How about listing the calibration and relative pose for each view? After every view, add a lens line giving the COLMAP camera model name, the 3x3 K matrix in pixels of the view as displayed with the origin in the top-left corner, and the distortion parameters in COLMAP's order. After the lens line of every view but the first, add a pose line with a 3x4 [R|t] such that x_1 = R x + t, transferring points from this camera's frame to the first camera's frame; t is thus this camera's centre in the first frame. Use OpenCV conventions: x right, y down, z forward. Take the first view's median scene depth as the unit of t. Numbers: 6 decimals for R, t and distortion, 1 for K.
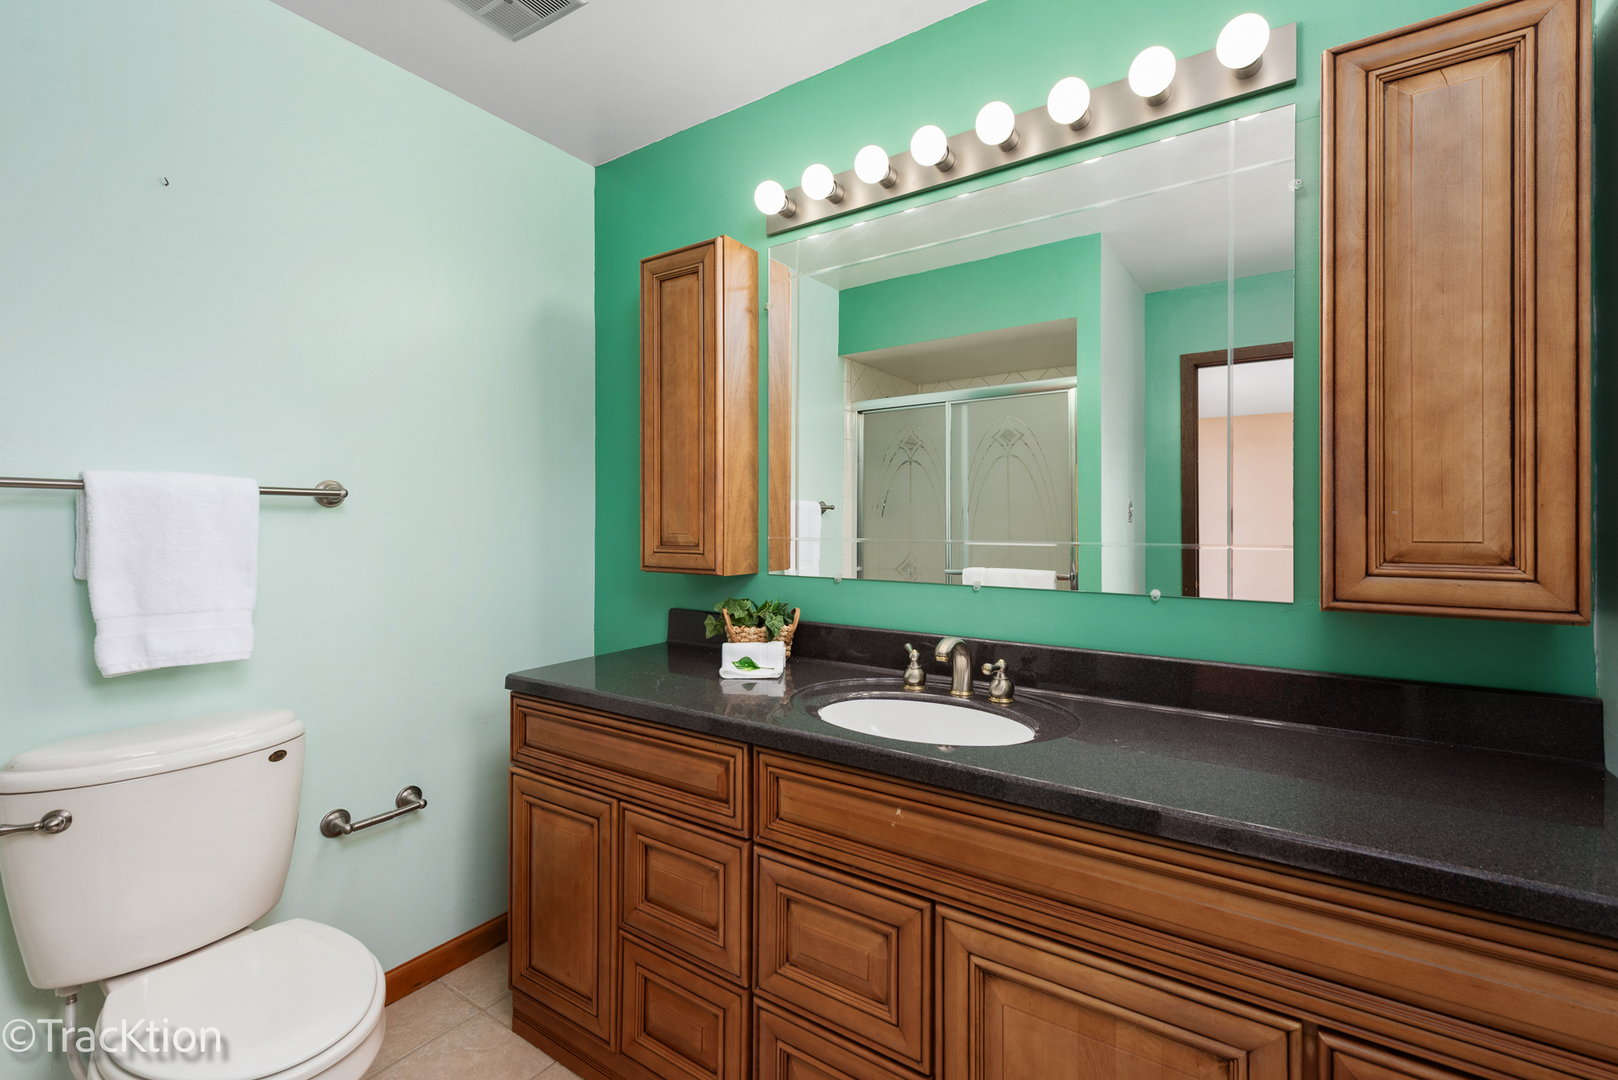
lens RADIAL K [[726.2, 0, 810.2], [0, 726.2, 544.1], [0, 0, 1]] dist [0.002198, 0.000056]
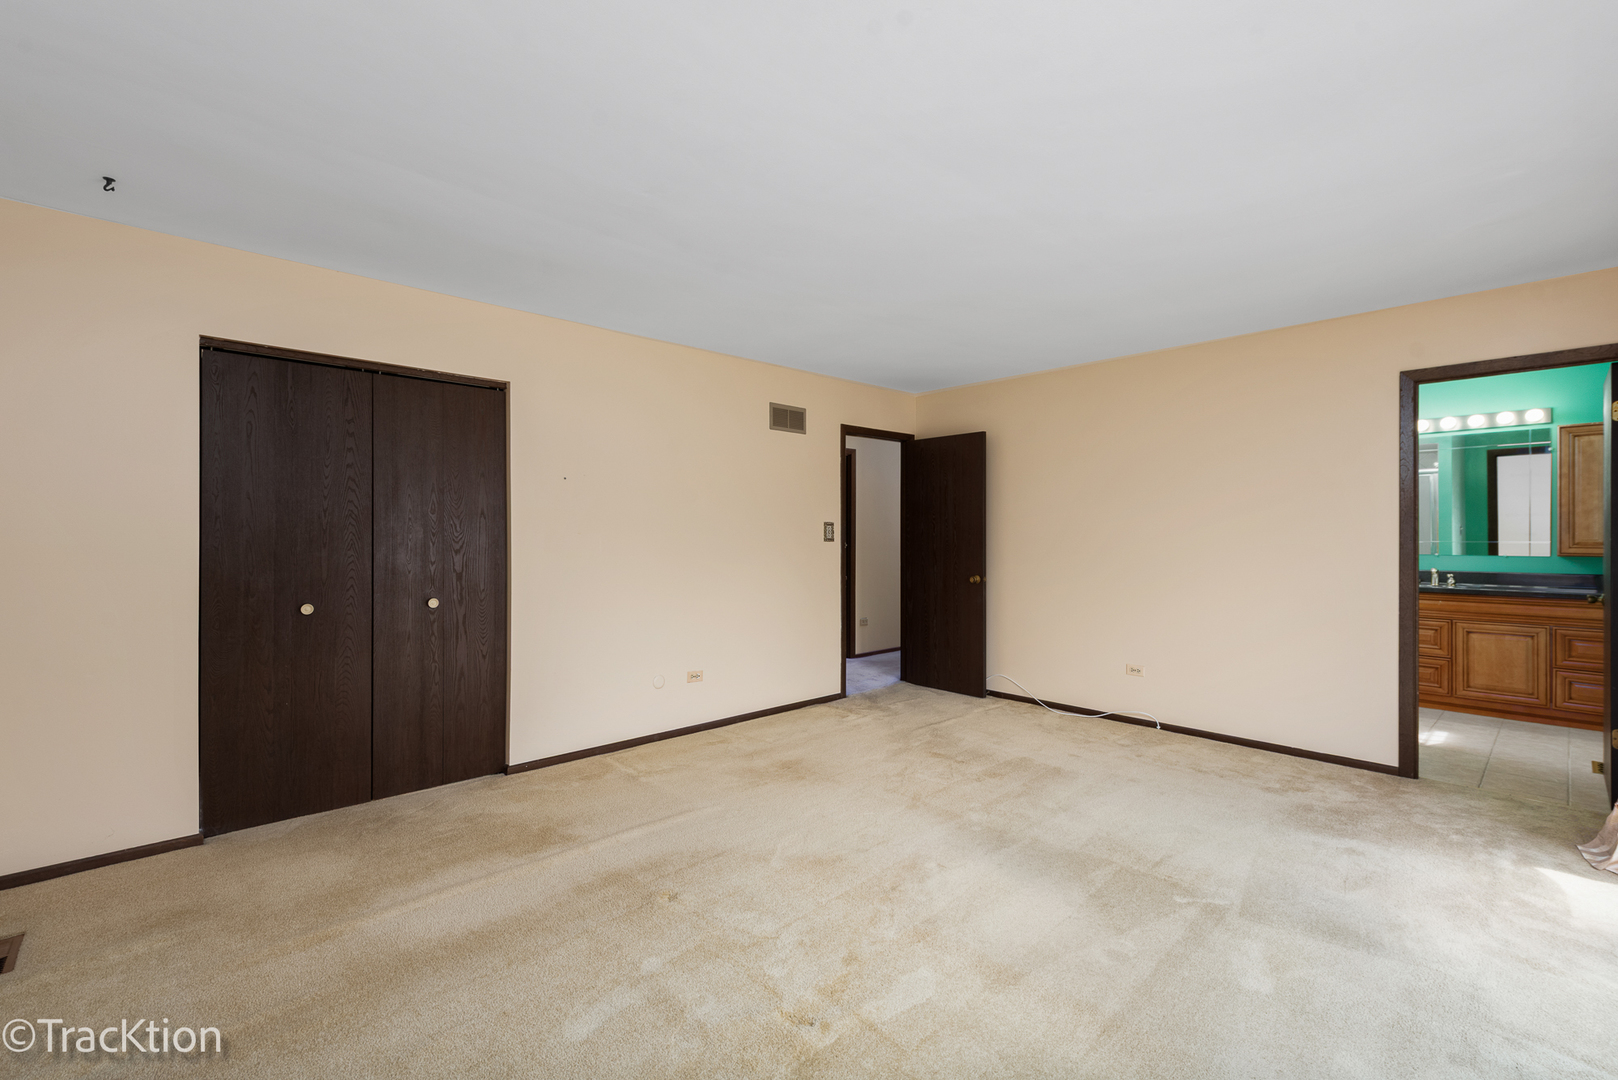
lens RADIAL K [[678.7, 0, 810.1], [0, 678.7, 538.6], [0, 0, 1]] dist [-0.003768, -0.000388]
pose [[0.977751, 0.005858, -0.209688, -2.886494], [-0.004251, 0.999958, 0.008111, -0.025737], [0.209727, -0.007039, 0.977735, -3.983630]]
